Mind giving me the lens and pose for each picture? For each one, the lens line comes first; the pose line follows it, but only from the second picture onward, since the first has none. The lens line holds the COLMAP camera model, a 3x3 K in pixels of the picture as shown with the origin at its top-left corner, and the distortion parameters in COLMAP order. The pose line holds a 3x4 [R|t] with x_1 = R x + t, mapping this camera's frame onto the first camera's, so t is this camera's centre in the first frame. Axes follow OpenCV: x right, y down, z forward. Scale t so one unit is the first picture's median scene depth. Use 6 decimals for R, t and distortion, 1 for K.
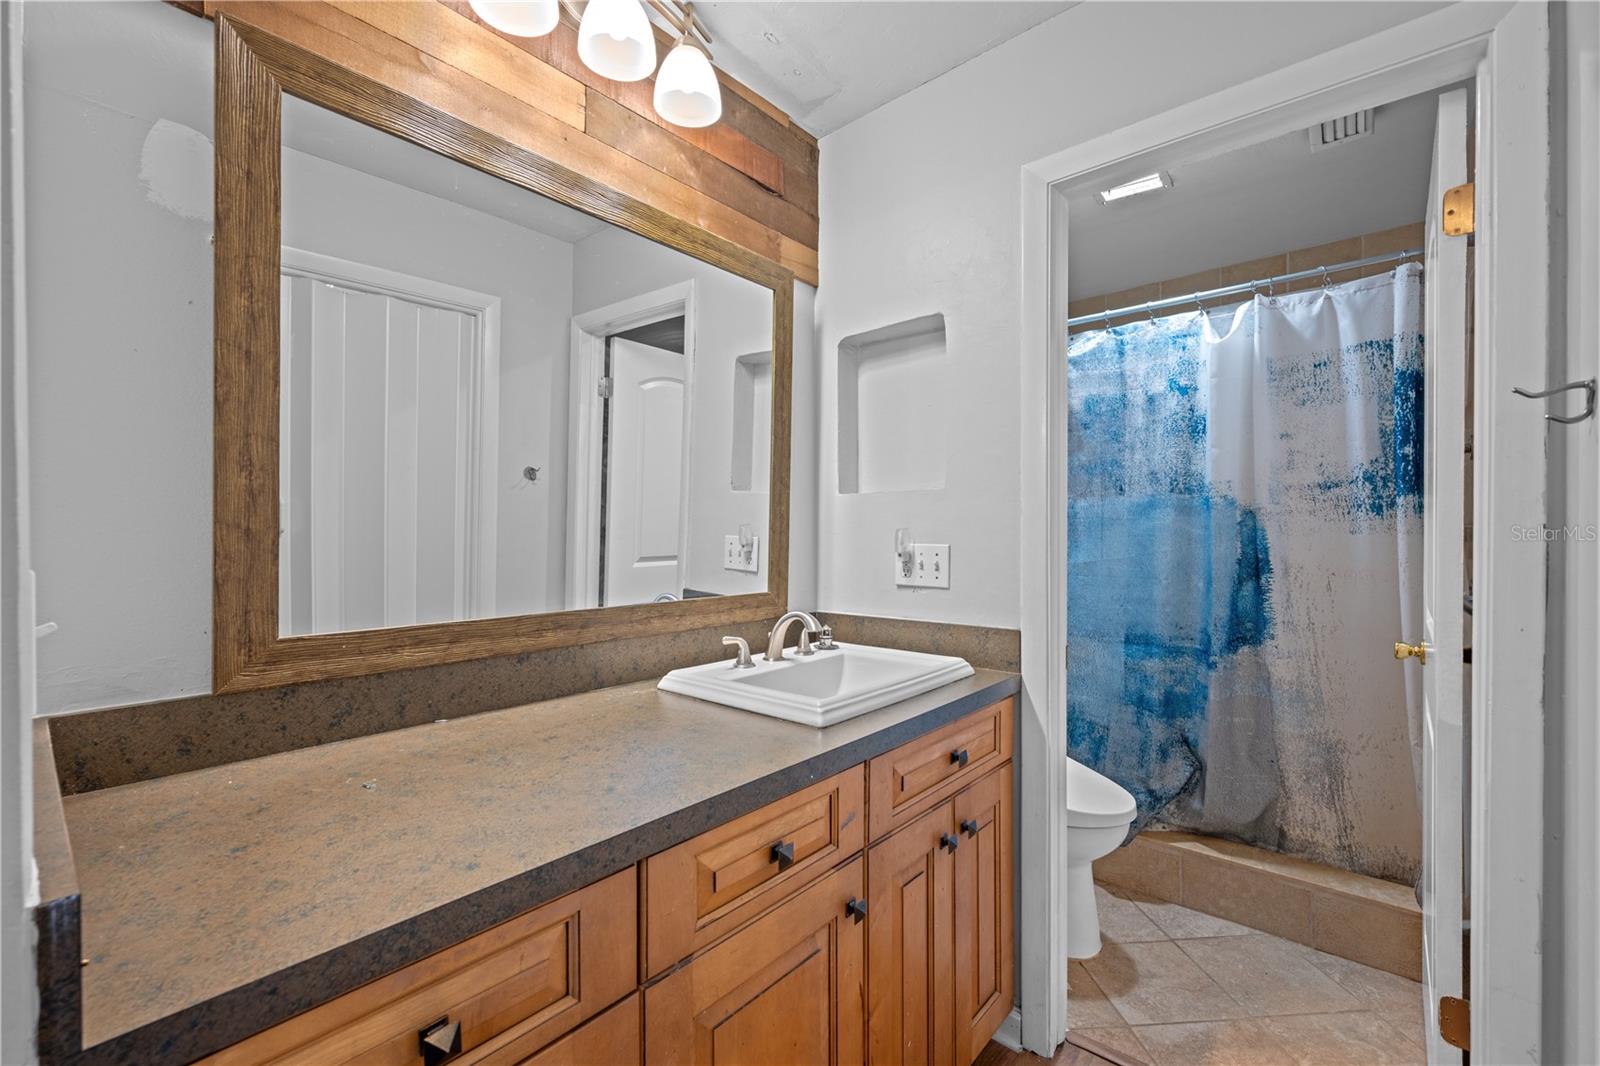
lens RADIAL K [[668.7, 0, 807.5], [0, 668.7, 543.5], [0, 0, 1]] dist [0.000931, 0.000087]
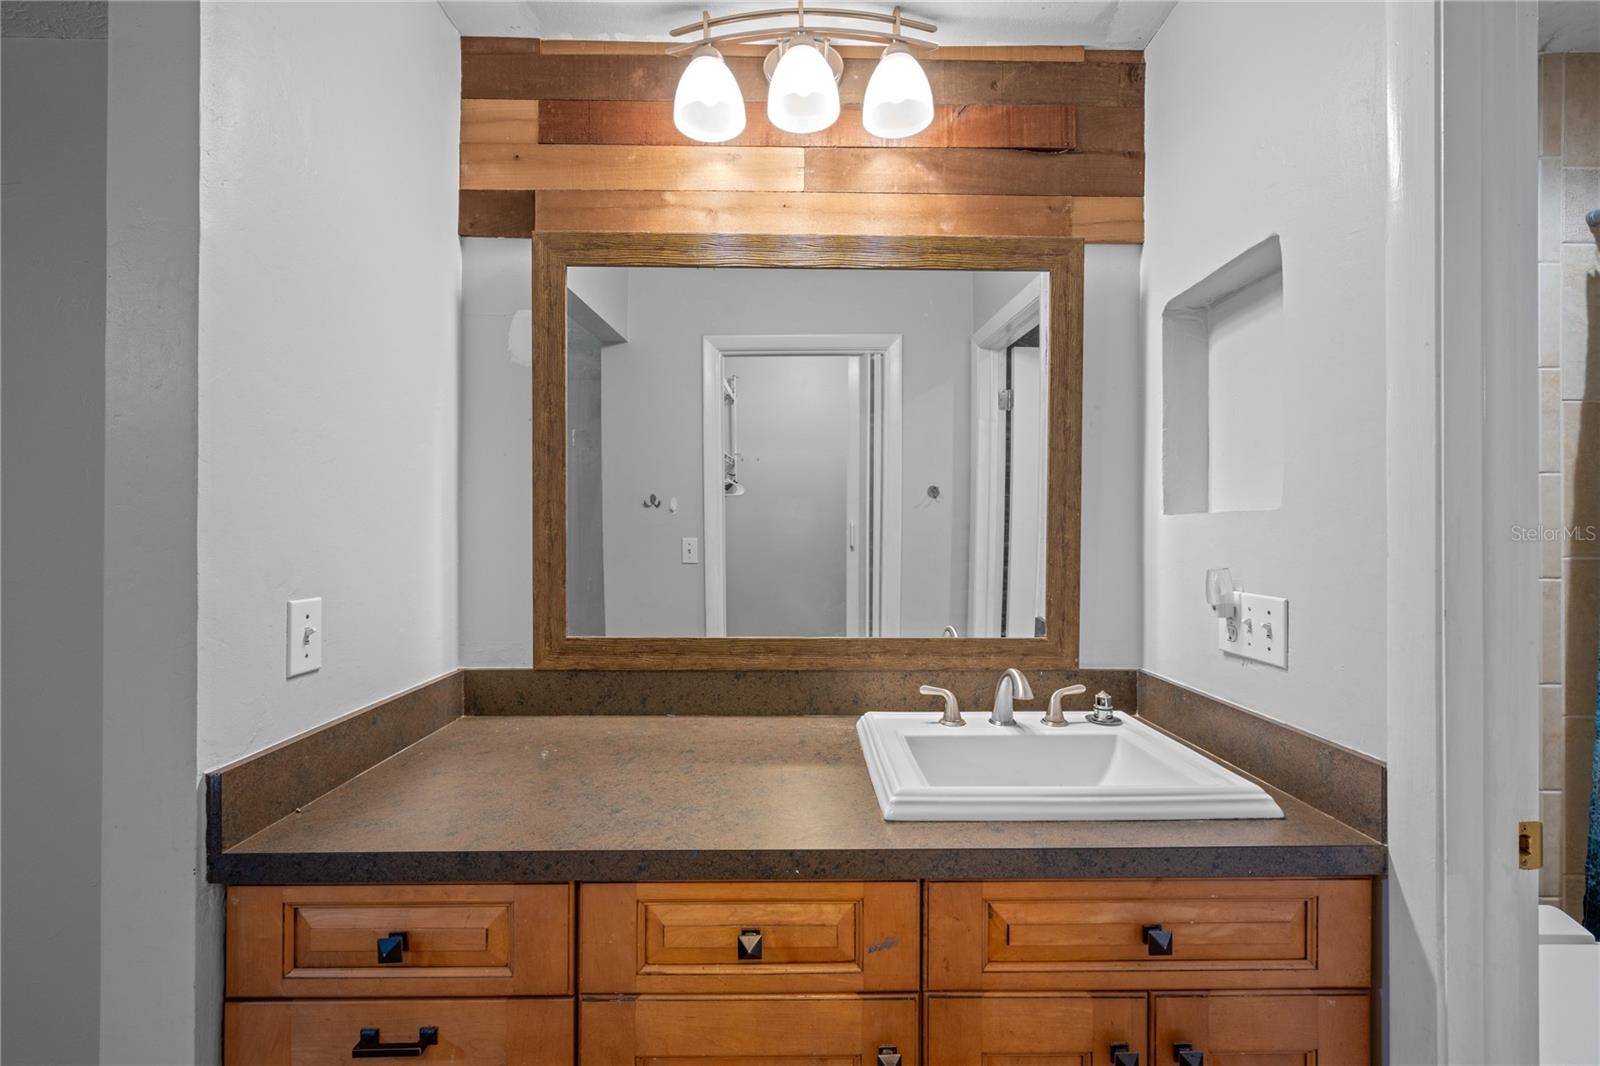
lens RADIAL K [[663.2, 0, 805.3], [0, 663.2, 537.0], [0, 0, 1]] dist [-0.001650, -0.000001]
pose [[0.659895, 0.007128, -0.751324, 0.478826], [-0.013934, 0.999899, -0.002752, -0.060696], [0.751228, 0.012285, 0.659928, 0.316786]]
